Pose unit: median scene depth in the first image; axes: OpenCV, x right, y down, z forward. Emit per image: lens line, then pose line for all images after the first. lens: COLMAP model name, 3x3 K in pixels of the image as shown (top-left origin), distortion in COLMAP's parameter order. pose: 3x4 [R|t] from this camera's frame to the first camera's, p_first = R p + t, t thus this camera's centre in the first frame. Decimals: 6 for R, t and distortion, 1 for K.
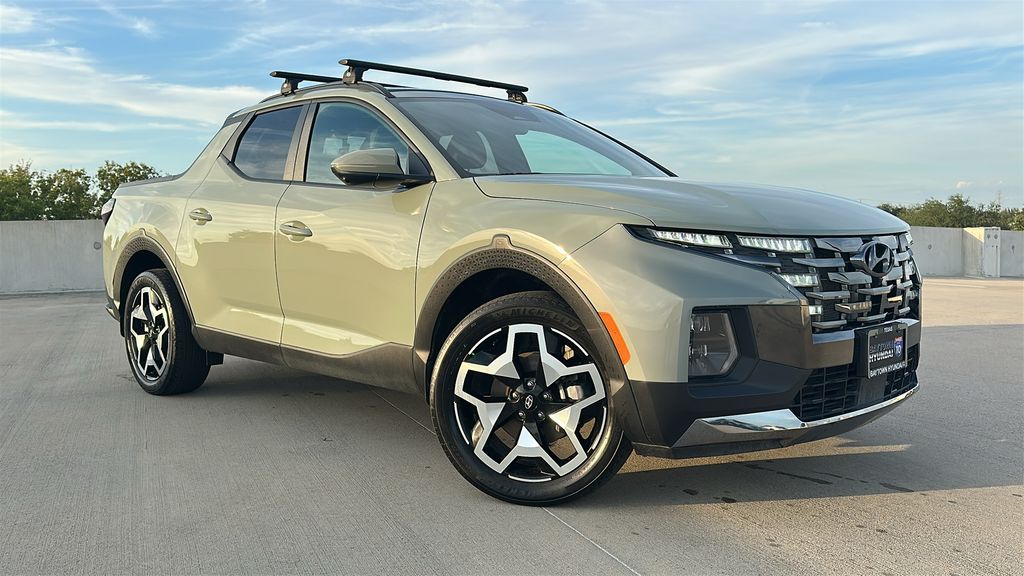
lens RADIAL K [[880.3, 0, 534.5], [0, 880.3, 306.7], [0, 0, 1]] dist [0.095319, -0.163600]
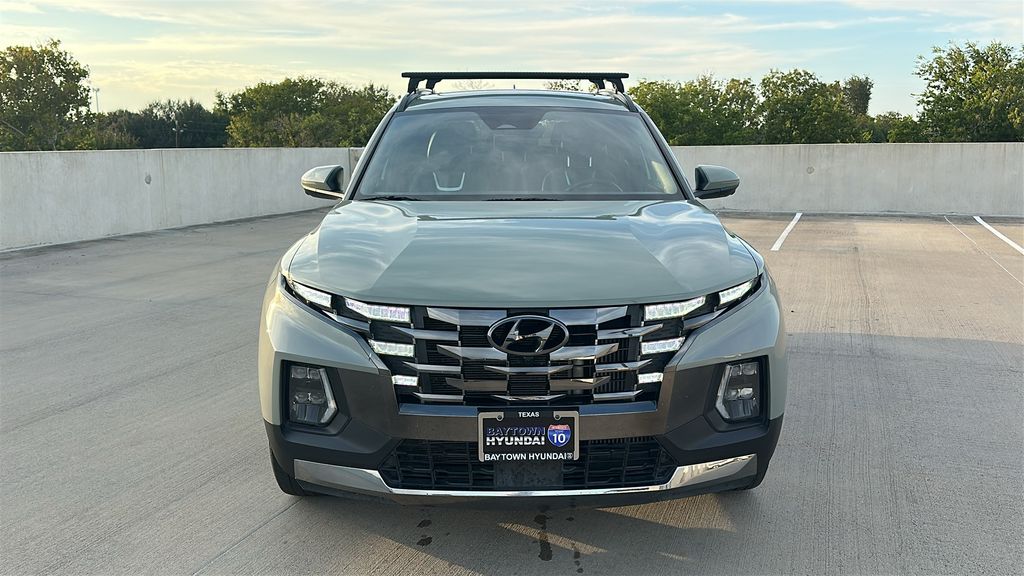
lens RADIAL K [[880.3, 0, 519.8], [0, 880.3, 306.8], [0, 0, 1]] dist [0.095319, -0.163600]
pose [[0.729314, 0.142285, -0.669221, 0.940149], [-0.067245, 0.988308, 0.136843, -0.196910], [0.680867, -0.054800, 0.730354, 0.332640]]
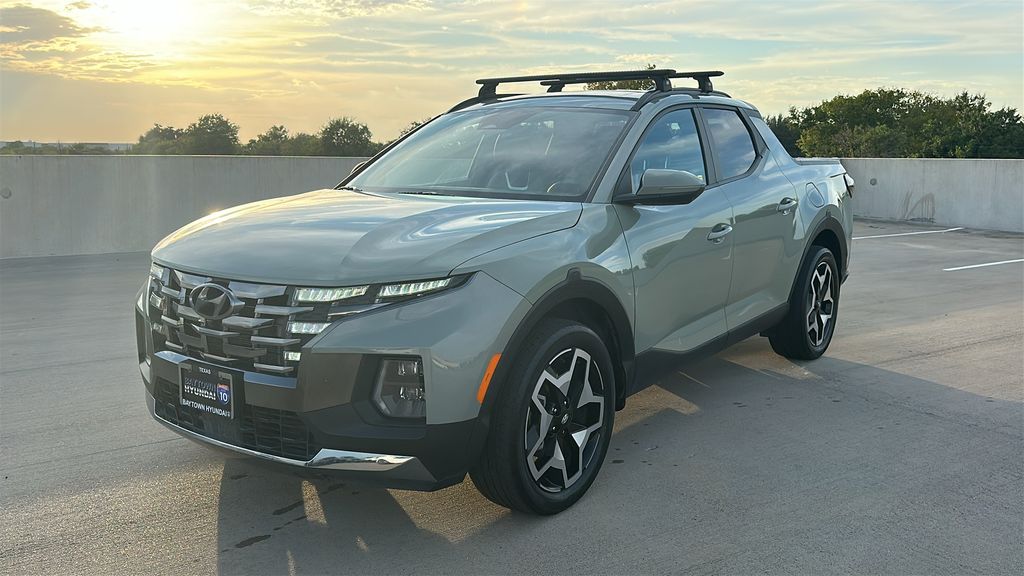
lens RADIAL K [[880.3, 0, 520.9], [0, 880.3, 295.6], [0, 0, 1]] dist [0.095319, -0.163600]
pose [[0.158829, 0.176660, -0.971373, 1.385261], [-0.093791, 0.982112, 0.163277, -0.251323], [0.982841, 0.065173, 0.172557, 1.132898]]
